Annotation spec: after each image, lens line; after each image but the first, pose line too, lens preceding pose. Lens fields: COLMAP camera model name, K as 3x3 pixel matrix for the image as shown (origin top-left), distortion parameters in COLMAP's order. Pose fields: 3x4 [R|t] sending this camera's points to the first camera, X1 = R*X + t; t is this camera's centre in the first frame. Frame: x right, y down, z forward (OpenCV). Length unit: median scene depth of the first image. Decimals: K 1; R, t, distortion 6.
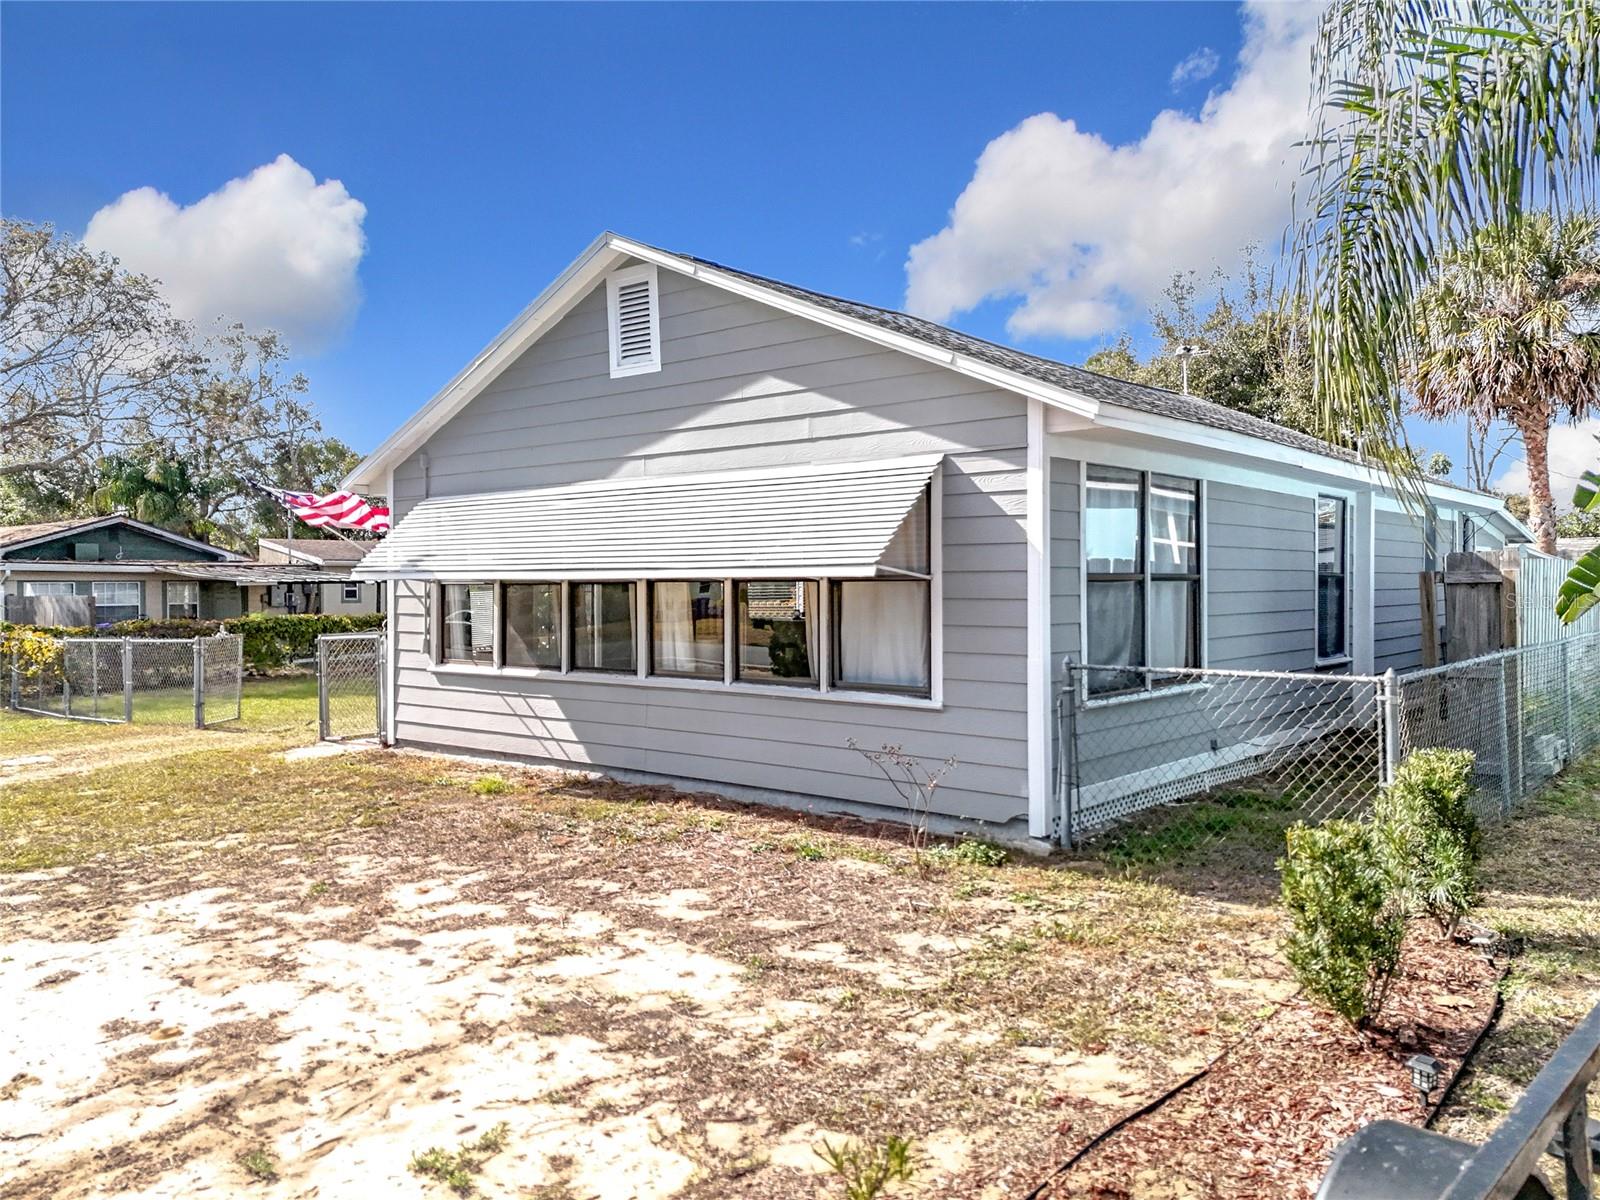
lens RADIAL K [[1168.7, 0, 803.2], [0, 1168.7, 580.5], [0, 0, 1]] dist [0.091419, -0.047785]
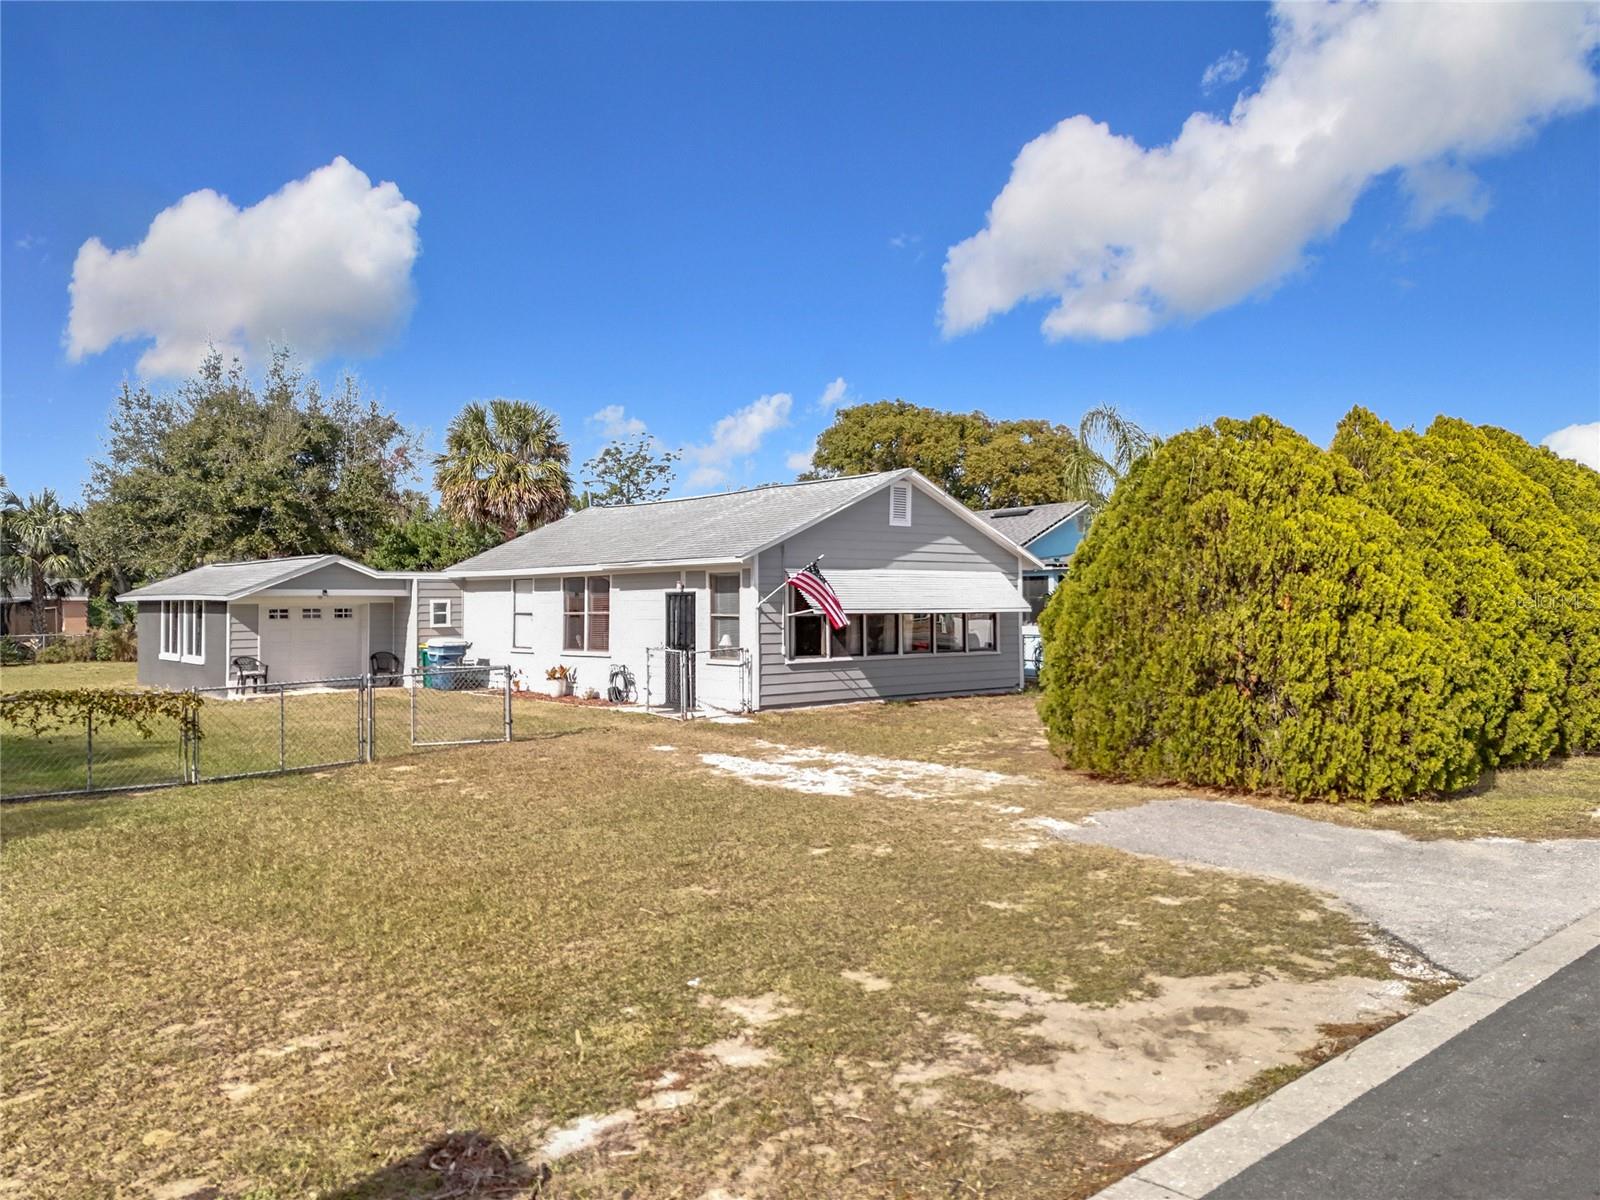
lens RADIAL K [[1178.7, 0, 803.3], [0, 1178.7, 580.5], [0, 0, 1]] dist [0.056376, -0.044864]
pose [[0.165591, 0.024702, 0.985885, -3.165684], [0.003896, 0.999662, -0.025702, -0.007278], [-0.986187, 0.008097, 0.165439, 1.018335]]
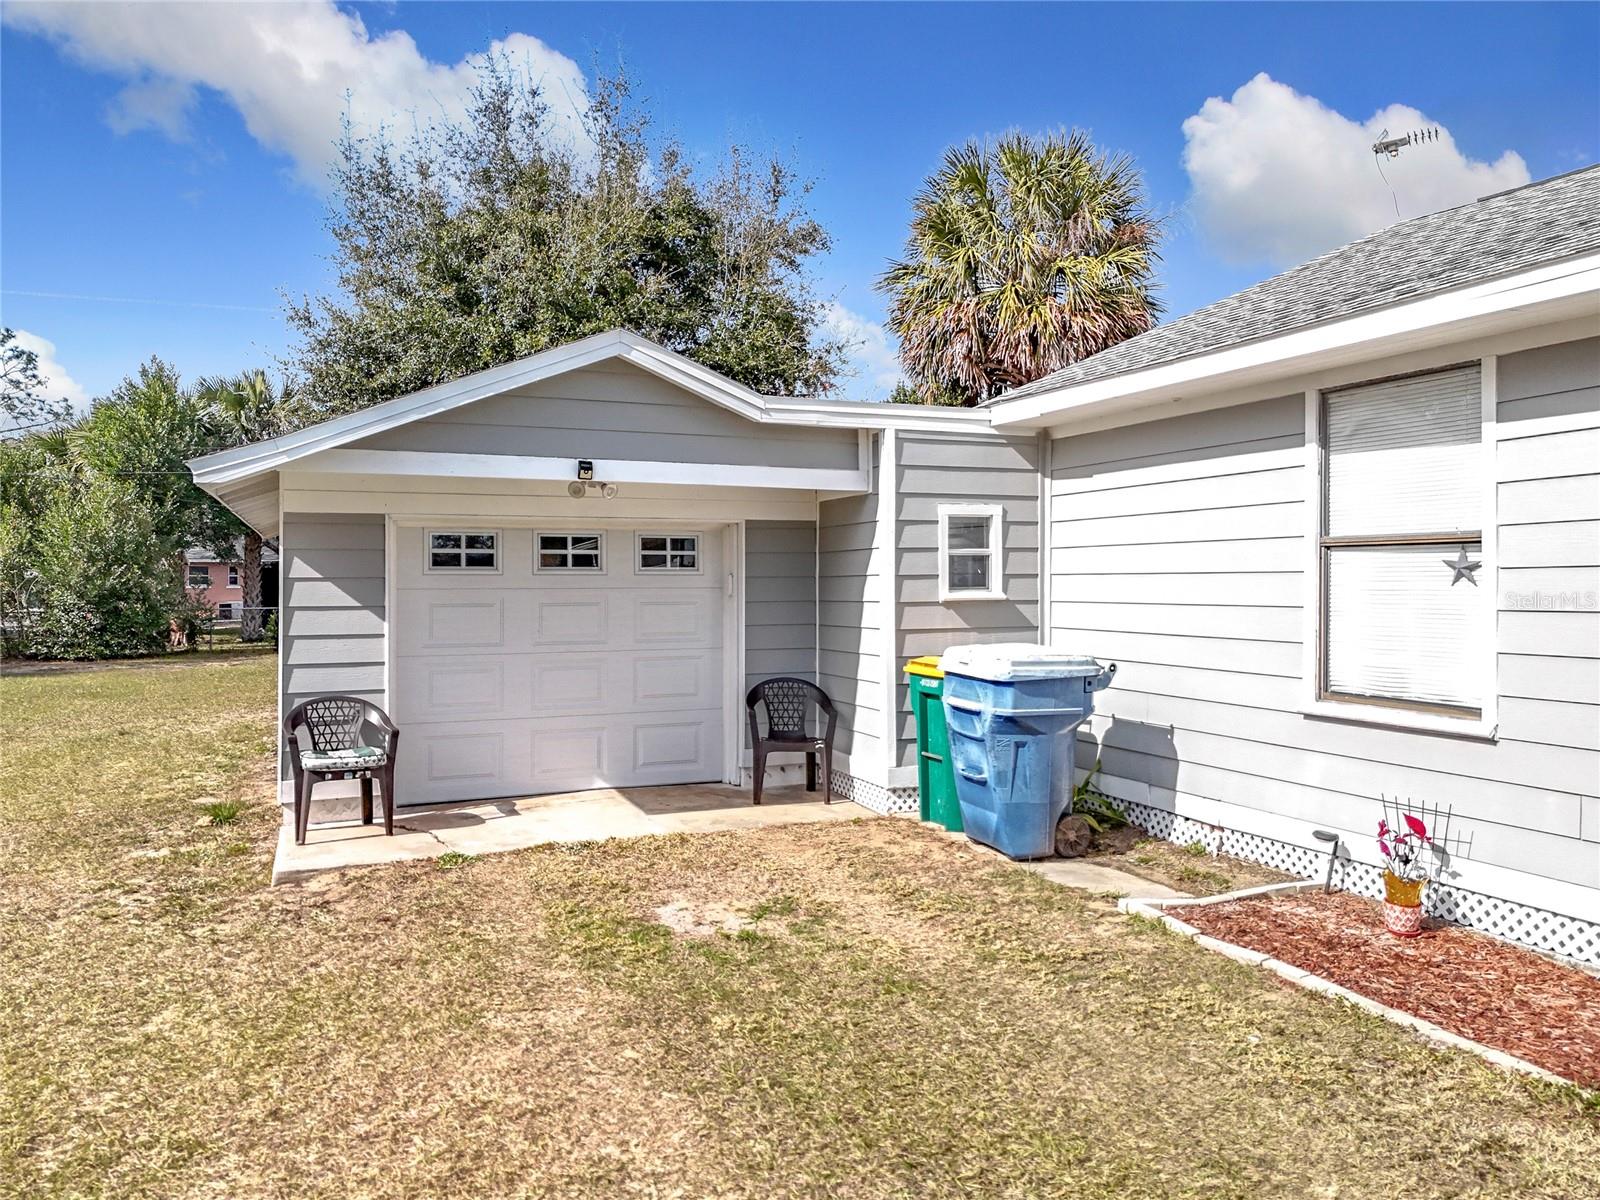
lens RADIAL K [[1178.7, 0, 803.3], [0, 1178.7, 580.5], [0, 0, 1]] dist [0.056376, -0.044864]
pose [[0.483301, 0.005175, 0.875439, -0.664923], [-0.001865, 0.999986, -0.004881, 0.026872], [-0.875452, 0.000726, 0.483304, 2.389342]]
